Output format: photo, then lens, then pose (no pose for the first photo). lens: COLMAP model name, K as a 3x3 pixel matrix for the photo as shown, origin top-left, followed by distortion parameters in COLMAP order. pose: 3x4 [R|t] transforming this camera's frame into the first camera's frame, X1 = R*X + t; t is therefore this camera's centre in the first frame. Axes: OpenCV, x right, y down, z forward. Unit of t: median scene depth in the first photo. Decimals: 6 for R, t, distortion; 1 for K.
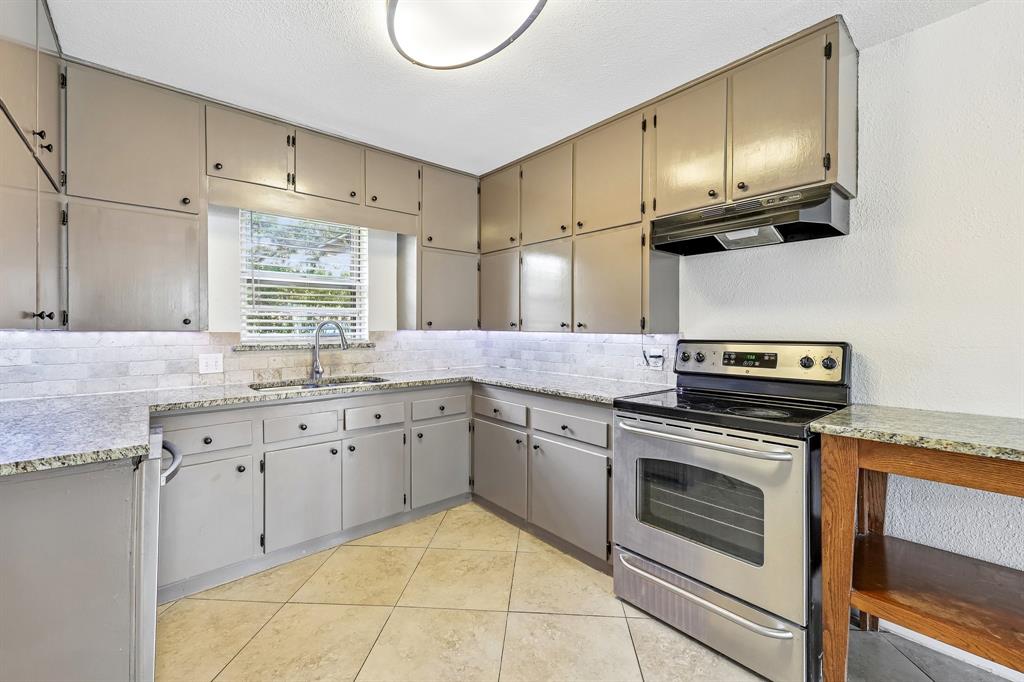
lens RADIAL K [[421.8, 0, 515.8], [0, 421.8, 330.4], [0, 0, 1]] dist [-0.002242, 0.000199]
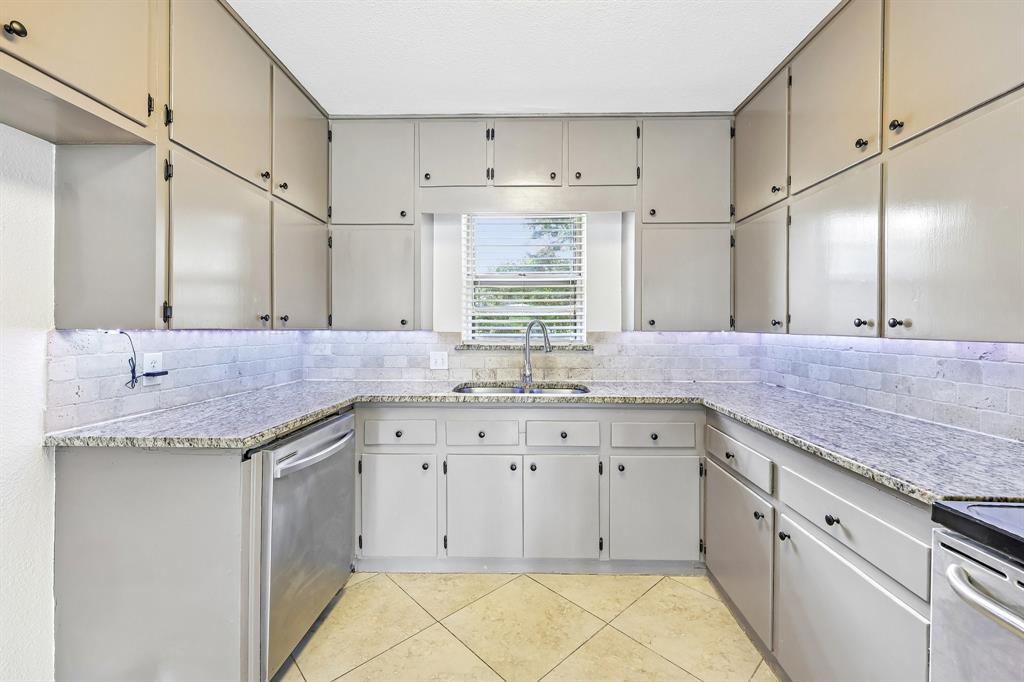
lens RADIAL K [[421.8, 0, 515.8], [0, 421.8, 330.4], [0, 0, 1]] dist [-0.002242, 0.000199]
pose [[0.738699, 0.004838, -0.674018, 0.147868], [-0.004958, 0.999986, 0.001744, -0.002198], [0.674017, 0.002054, 0.738713, 0.297789]]
